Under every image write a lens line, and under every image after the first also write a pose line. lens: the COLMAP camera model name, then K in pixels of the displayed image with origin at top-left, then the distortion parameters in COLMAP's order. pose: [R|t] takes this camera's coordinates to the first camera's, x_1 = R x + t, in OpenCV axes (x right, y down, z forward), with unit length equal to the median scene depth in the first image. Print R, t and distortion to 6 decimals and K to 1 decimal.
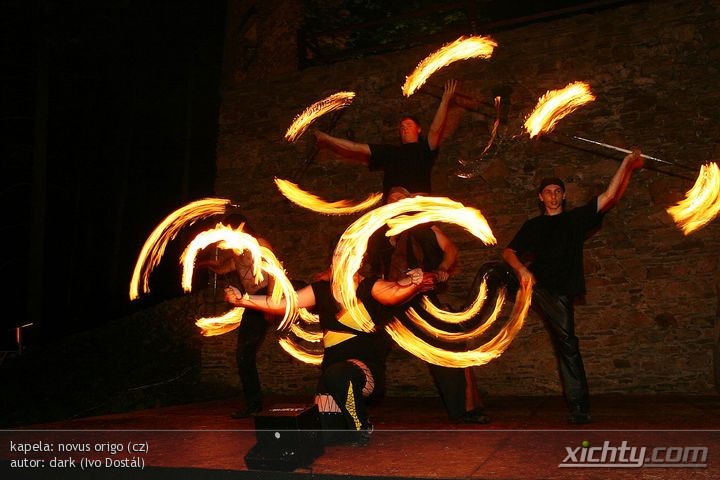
lens RADIAL K [[623.9, 0, 356.3], [0, 623.9, 246.8], [0, 0, 1]] dist [-0.111935, 0.166237]
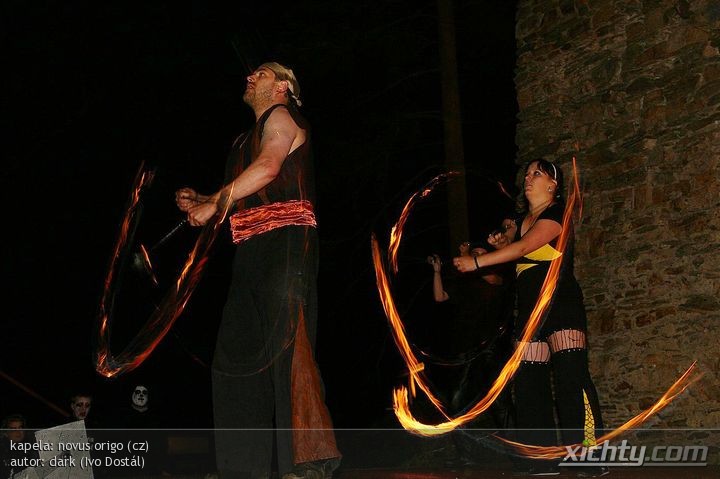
lens RADIAL K [[1058.4, 0, 362.5], [0, 1058.4, 222.8], [0, 0, 1]] dist [0.041944, 0.113243]
pose [[0.766572, -0.122992, -0.630270, 0.337840], [0.116264, 0.991849, -0.052144, 0.029855], [0.631546, -0.033306, 0.774623, 0.043701]]
